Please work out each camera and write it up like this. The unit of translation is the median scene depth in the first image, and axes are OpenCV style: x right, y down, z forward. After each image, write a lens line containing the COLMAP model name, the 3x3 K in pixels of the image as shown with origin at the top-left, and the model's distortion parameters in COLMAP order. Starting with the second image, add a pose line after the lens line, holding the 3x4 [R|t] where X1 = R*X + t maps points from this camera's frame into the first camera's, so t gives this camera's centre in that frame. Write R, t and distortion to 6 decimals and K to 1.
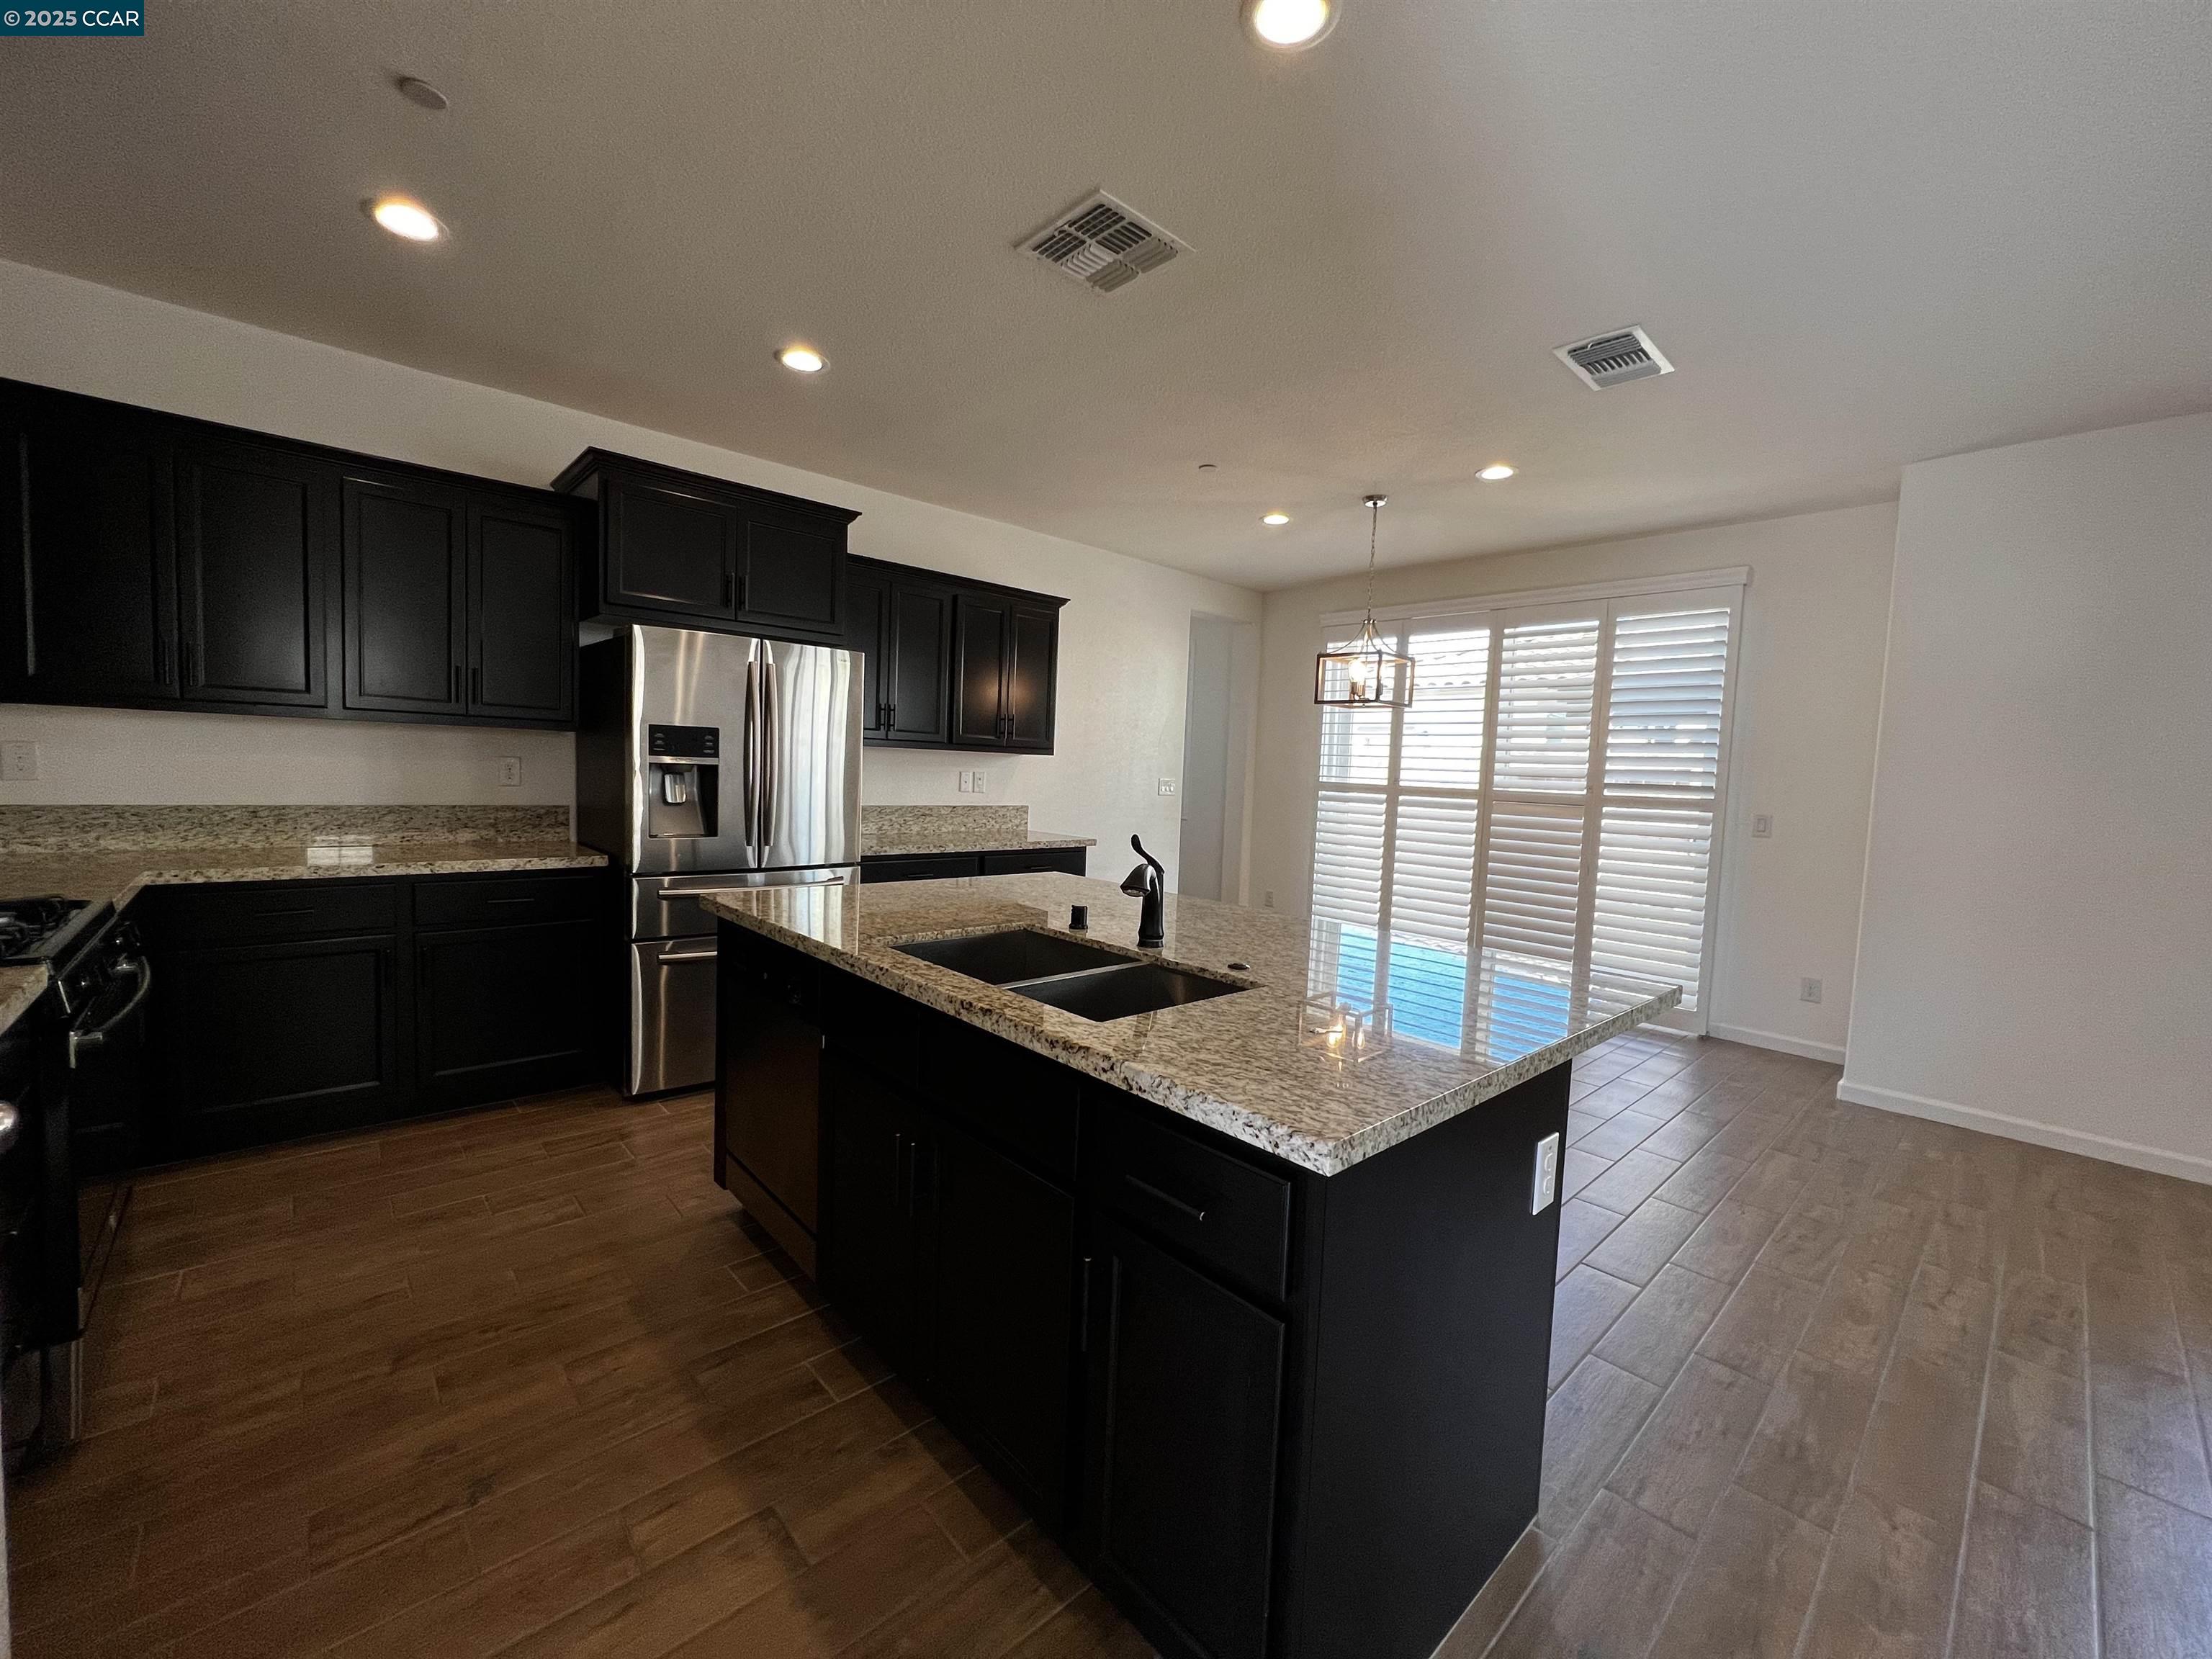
lens RADIAL K [[886.0, 0, 1106.0], [0, 886.0, 829.5], [0, 0, 1]] dist [-0.012029, 0.008431]
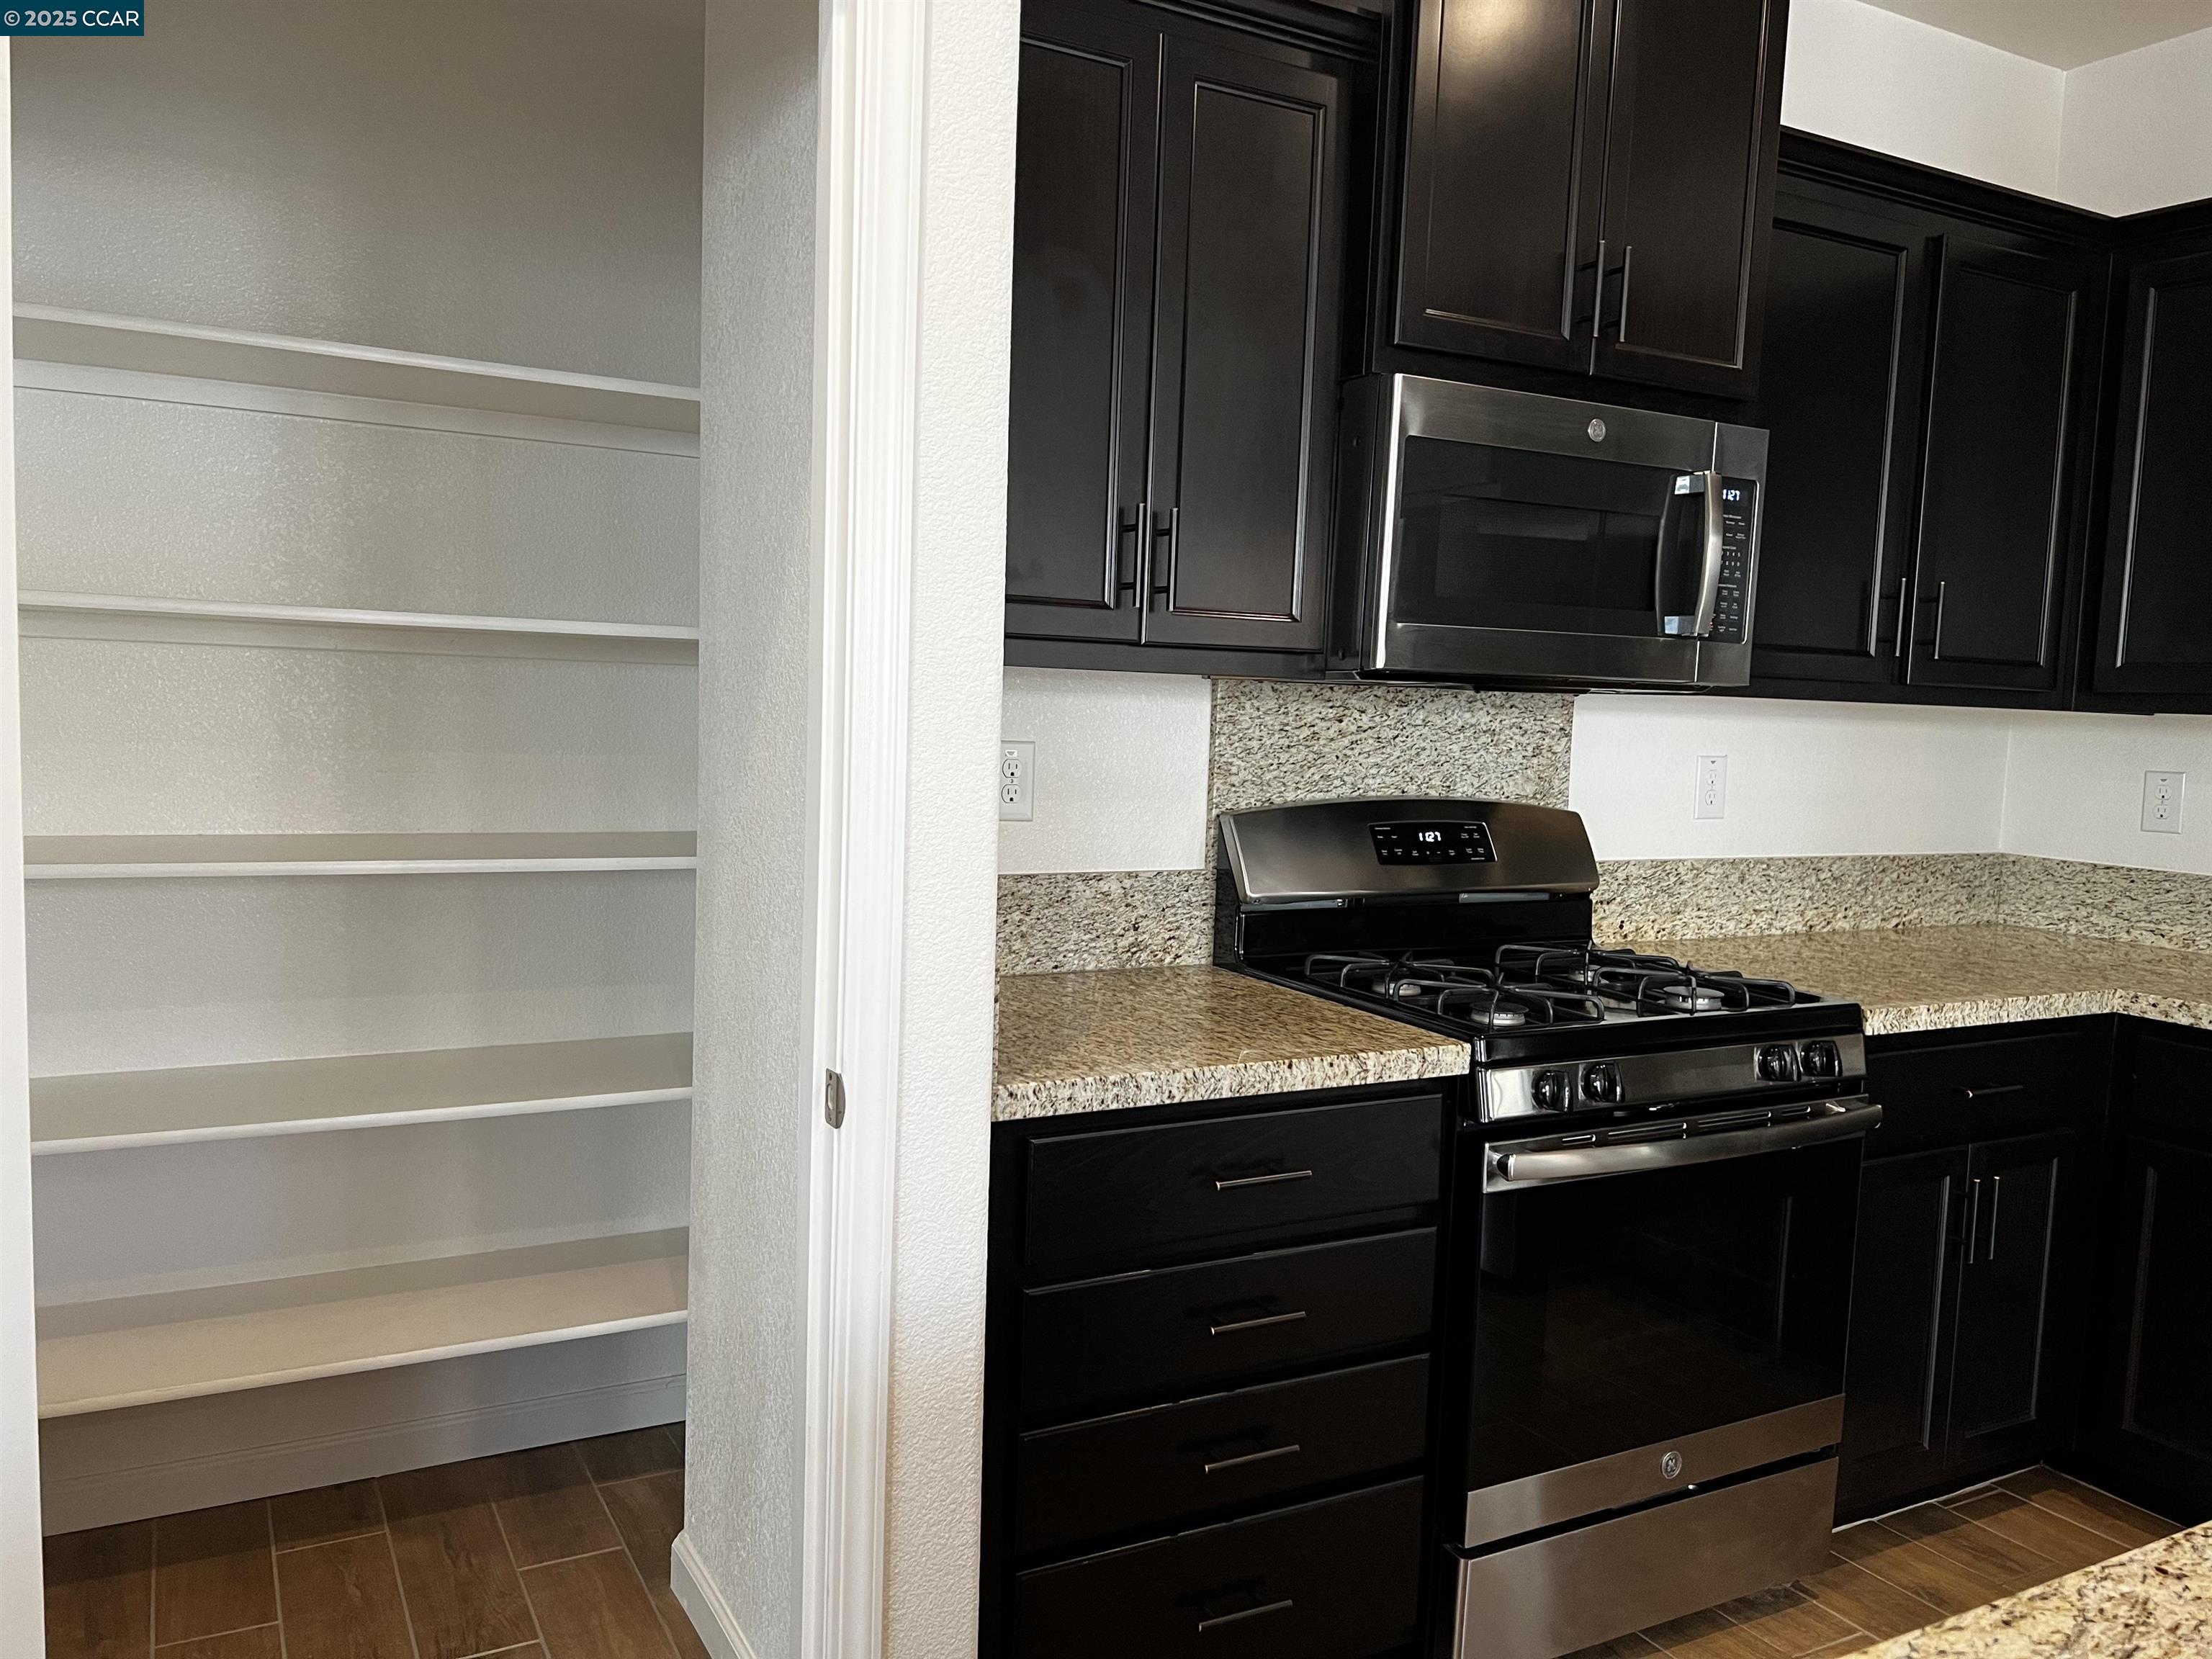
lens RADIAL K [[1661.1, 0, 1106.0], [0, 1661.1, 829.5], [0, 0, 1]] dist [0.052075, -0.056899]
pose [[-0.235811, 0.032327, -0.971261, 0.130547], [-0.116486, 0.991300, 0.061275, -0.042984], [0.964792, 0.127588, -0.229994, 0.545037]]
